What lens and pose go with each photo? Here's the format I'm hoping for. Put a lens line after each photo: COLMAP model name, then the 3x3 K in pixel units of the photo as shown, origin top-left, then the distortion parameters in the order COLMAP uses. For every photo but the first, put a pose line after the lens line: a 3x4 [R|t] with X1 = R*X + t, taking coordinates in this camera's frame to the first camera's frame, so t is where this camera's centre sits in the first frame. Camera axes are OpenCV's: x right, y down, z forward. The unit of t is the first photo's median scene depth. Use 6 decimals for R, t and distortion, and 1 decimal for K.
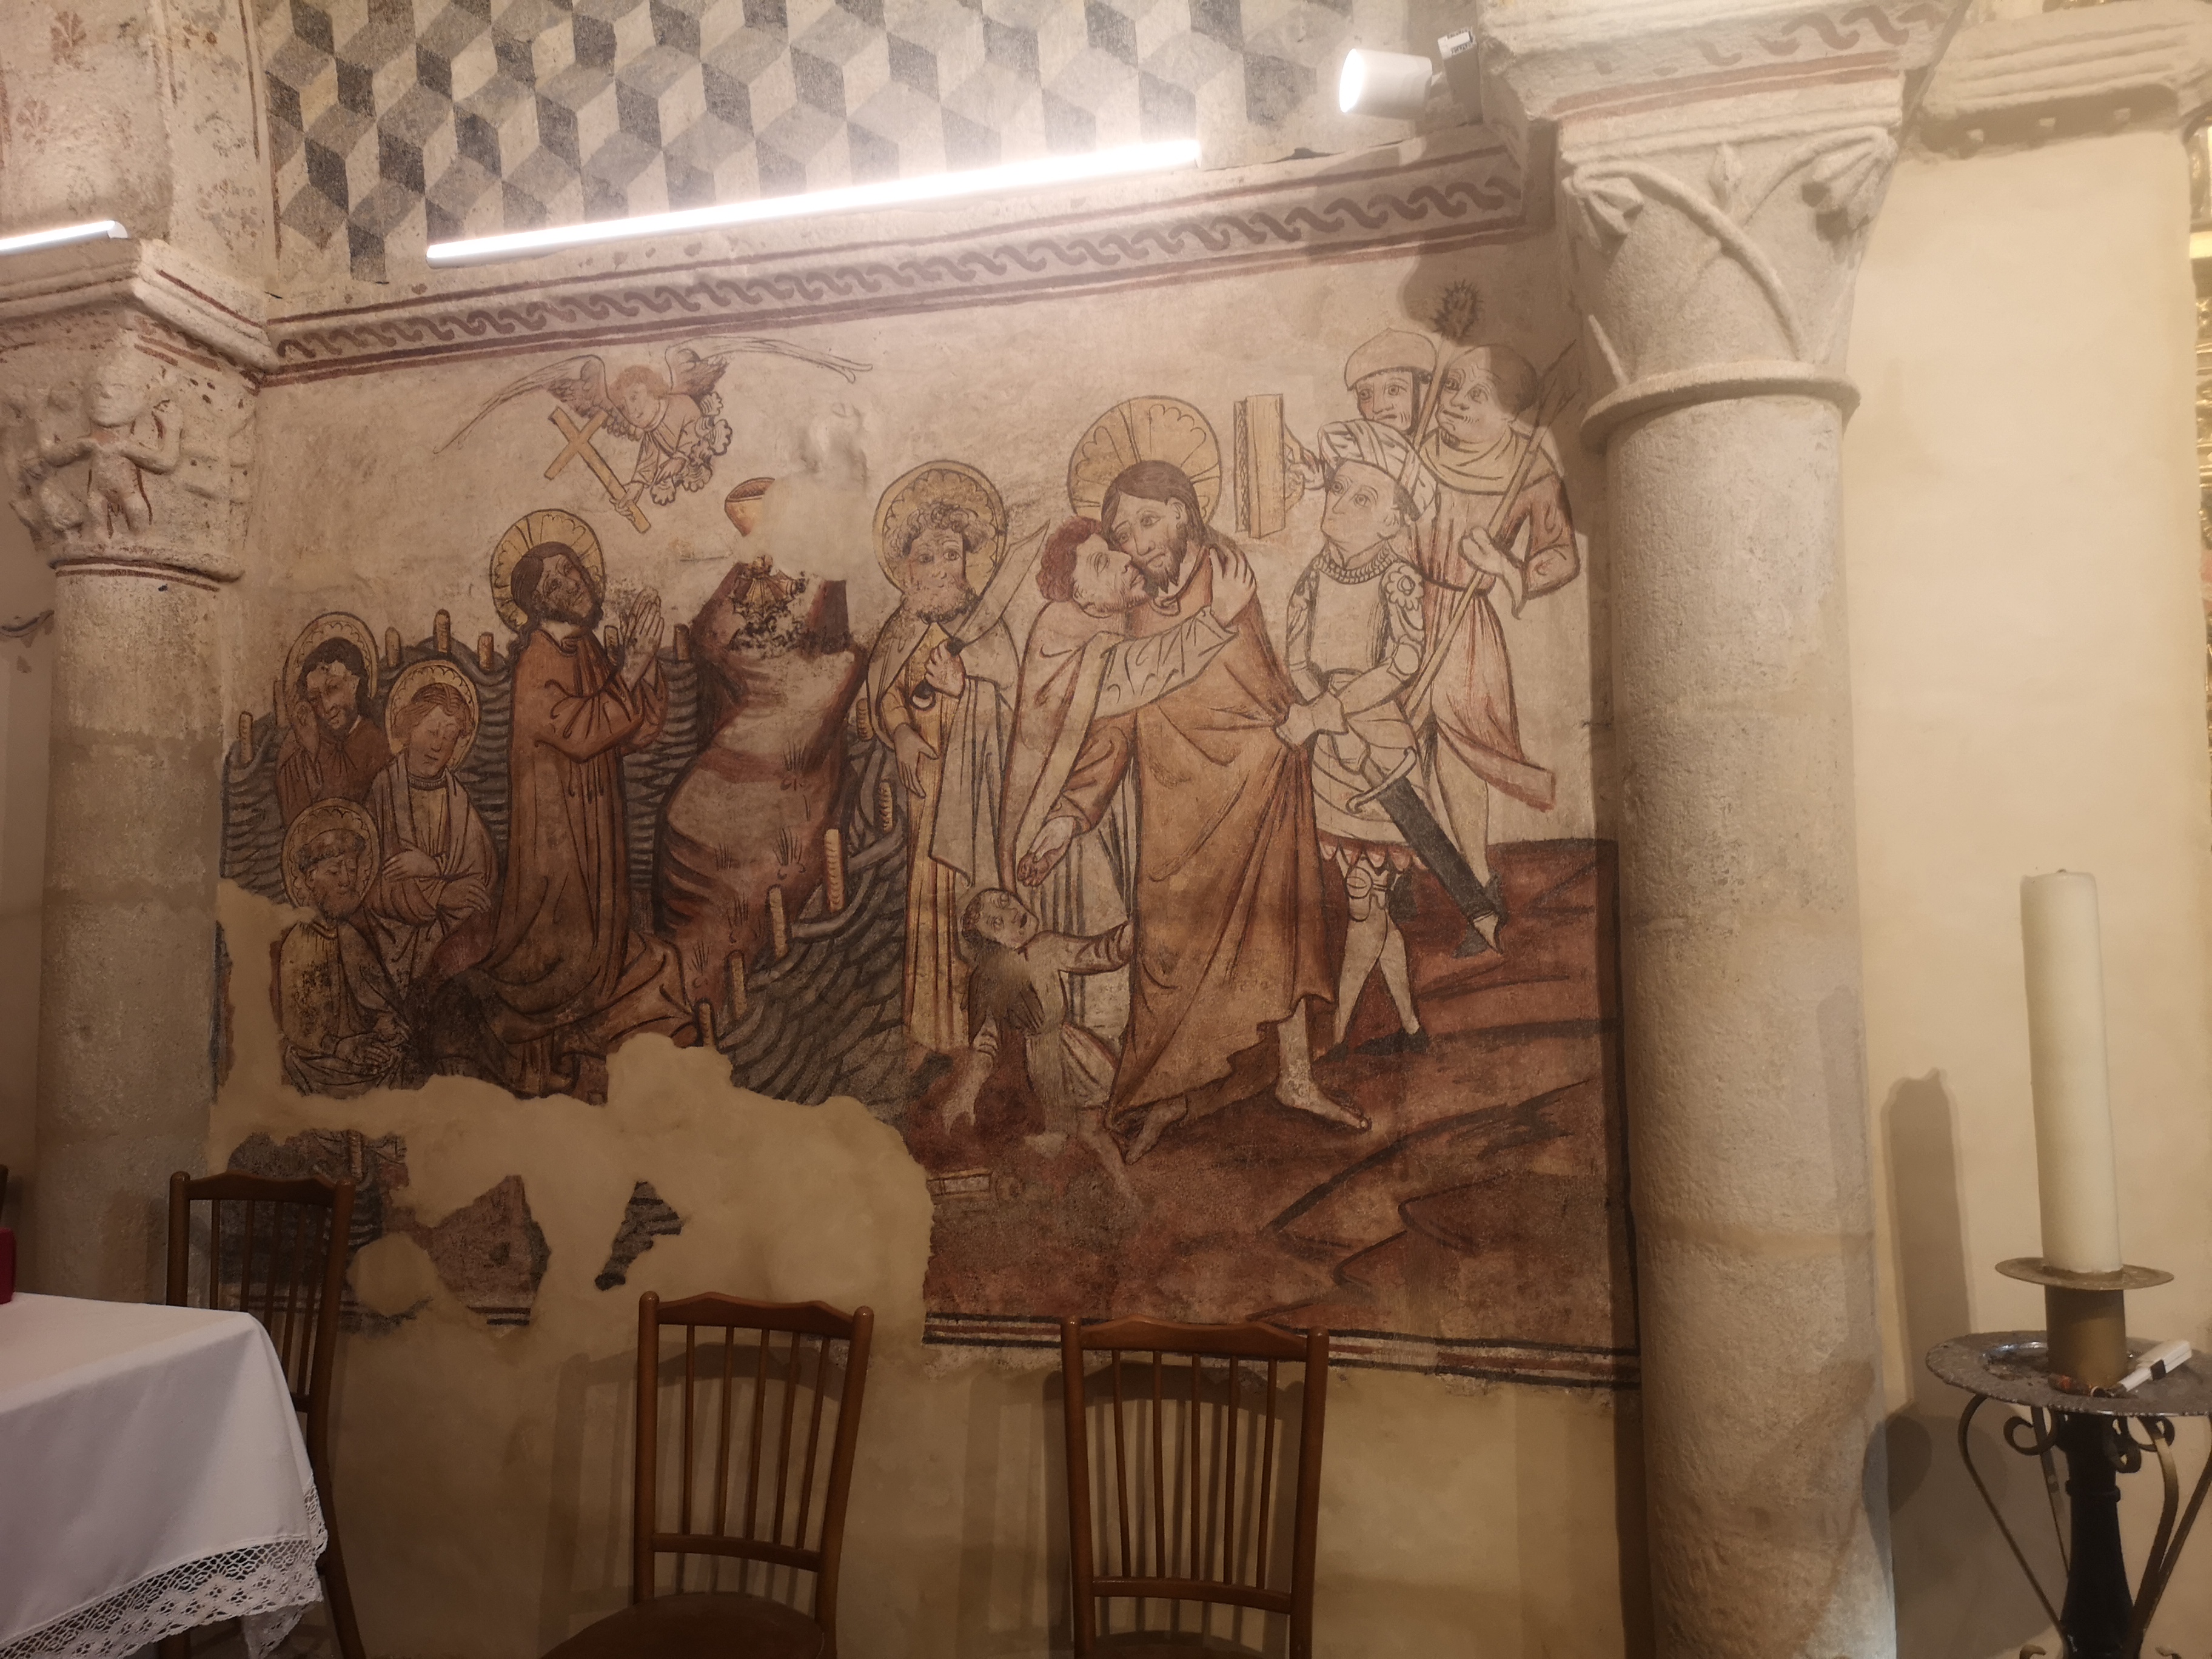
lens RADIAL K [[1677.0, 0, 1106.0], [0, 1677.0, 829.5], [0, 0, 1]] dist [0.006112, 0.005716]
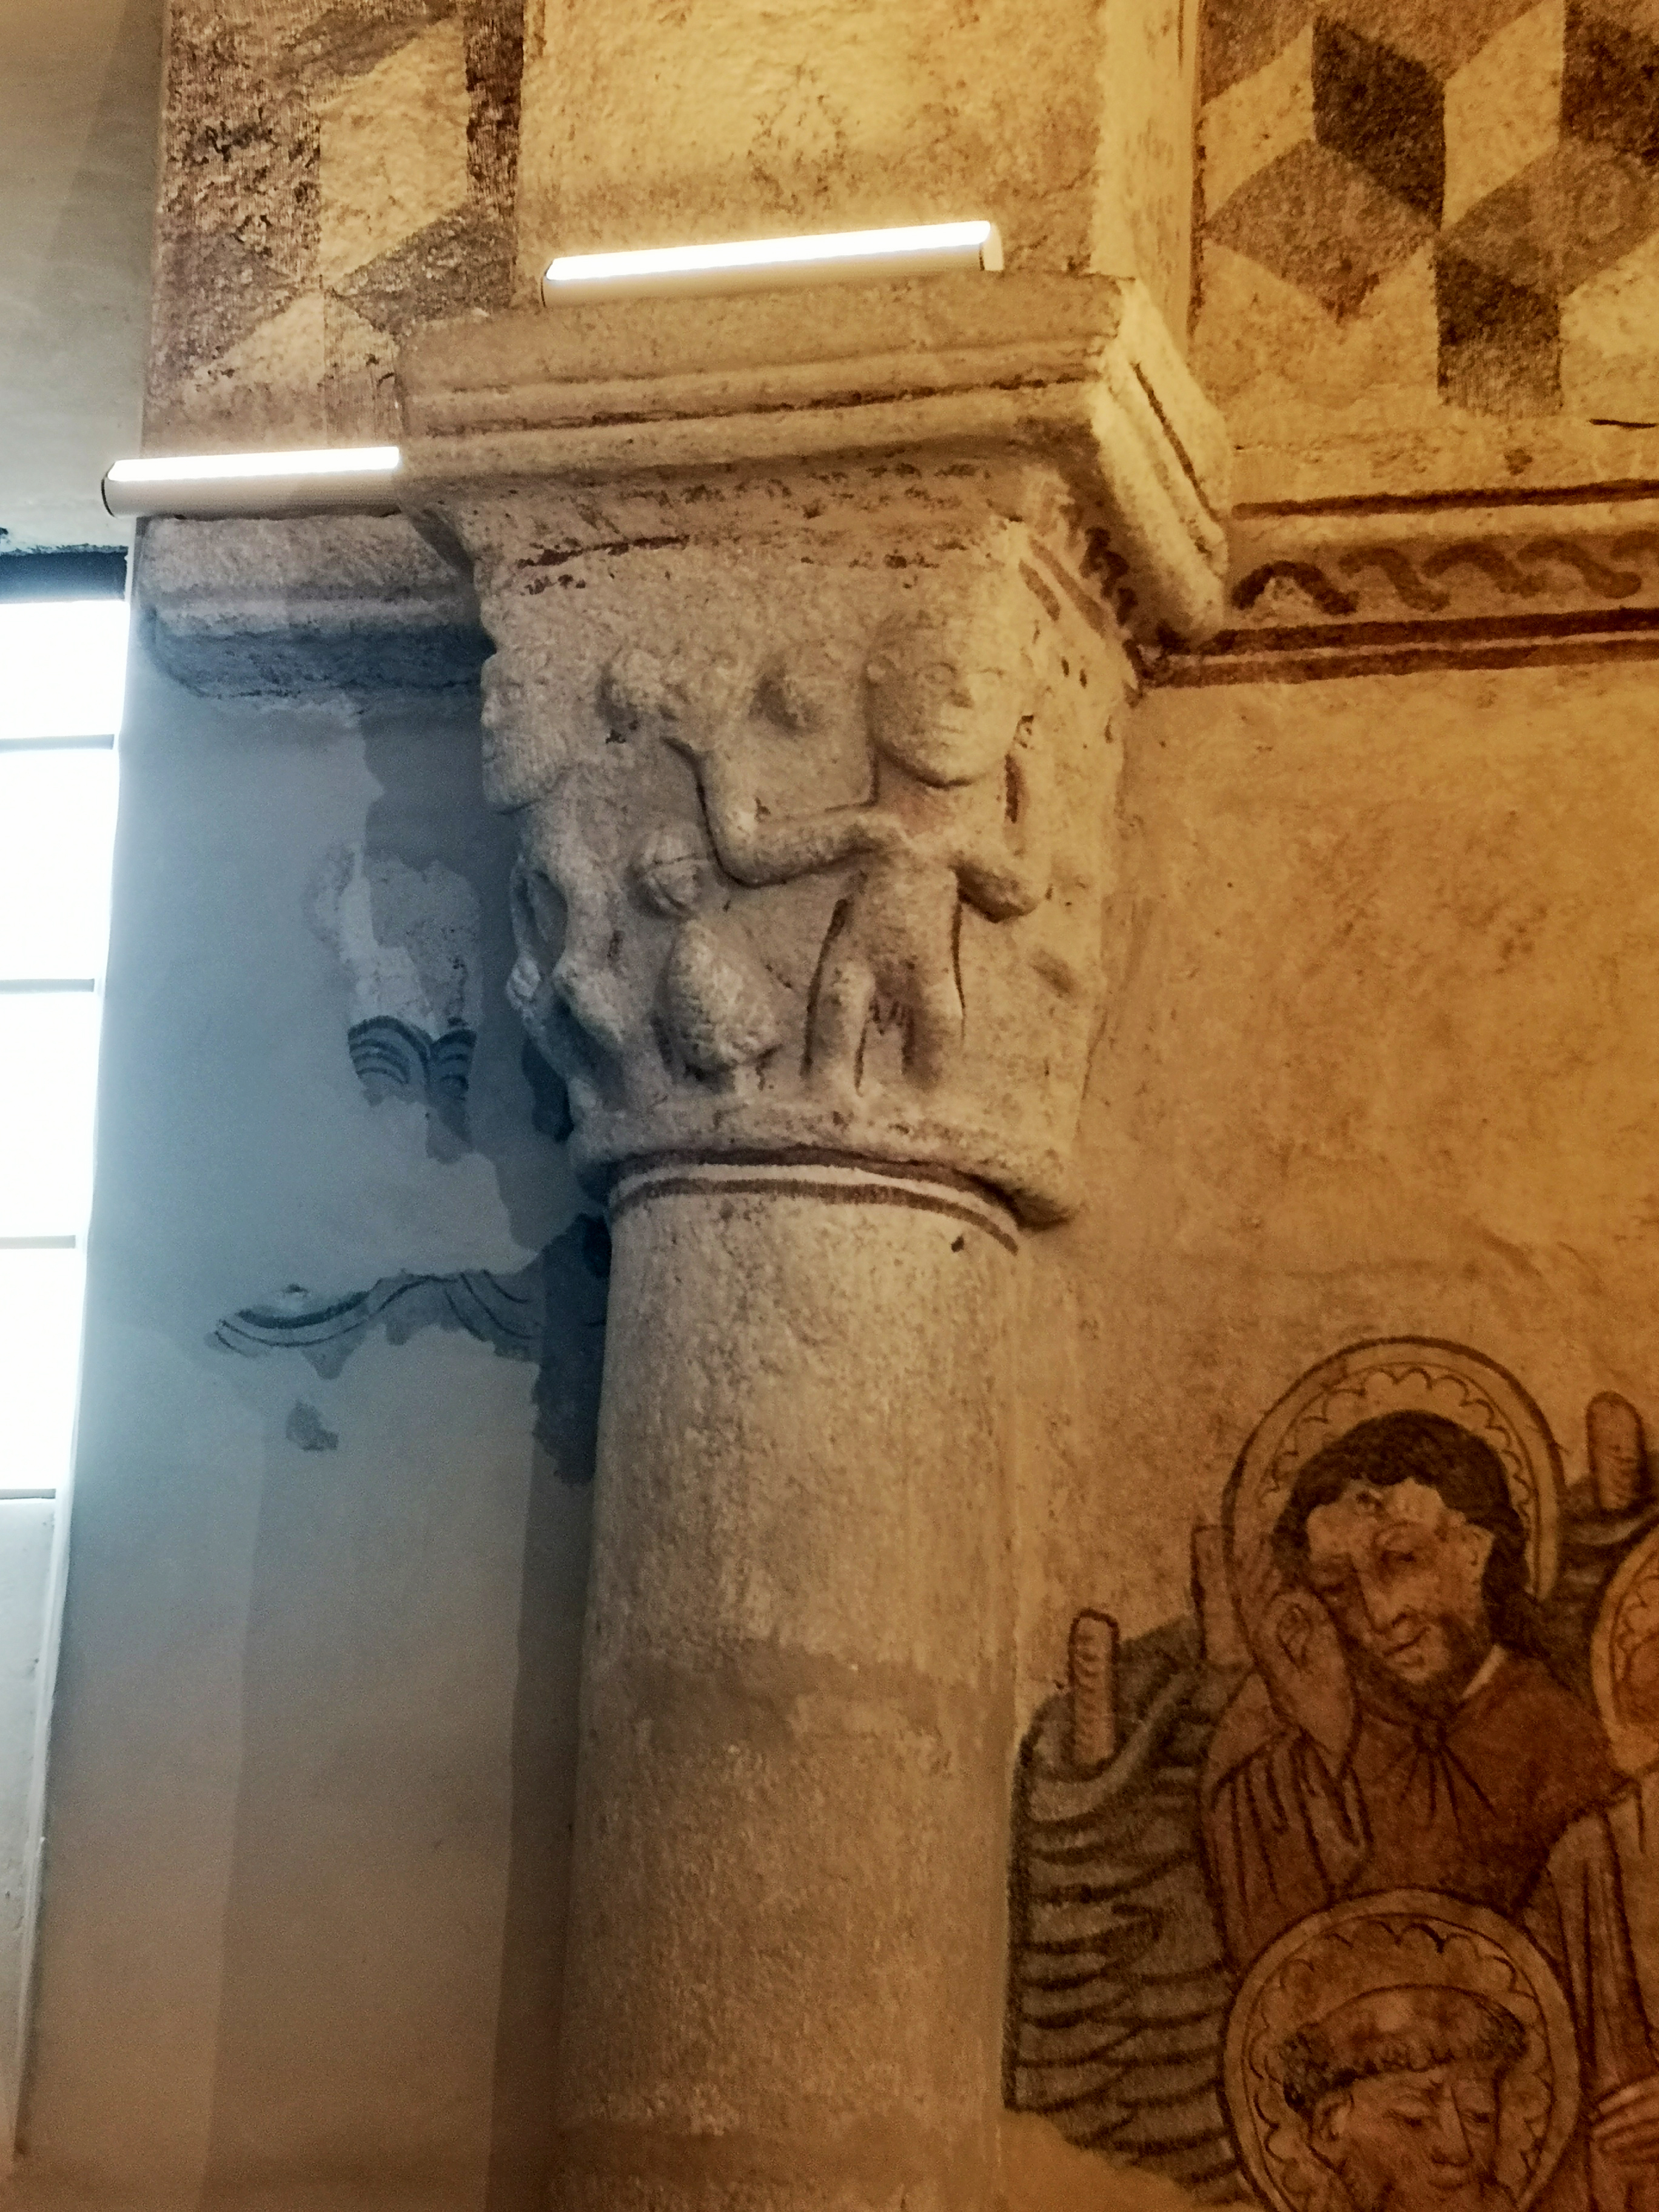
lens RADIAL K [[4665.3, 0, 829.5], [0, 4665.3, 1106.0], [0, 0, 1]] dist [0.093654, 0.090283]
pose [[0.998359, 0.056904, 0.006386, -0.588487], [-0.055107, 0.985108, -0.162866, -0.014188], [-0.015559, 0.162247, 0.986627, 0.053515]]
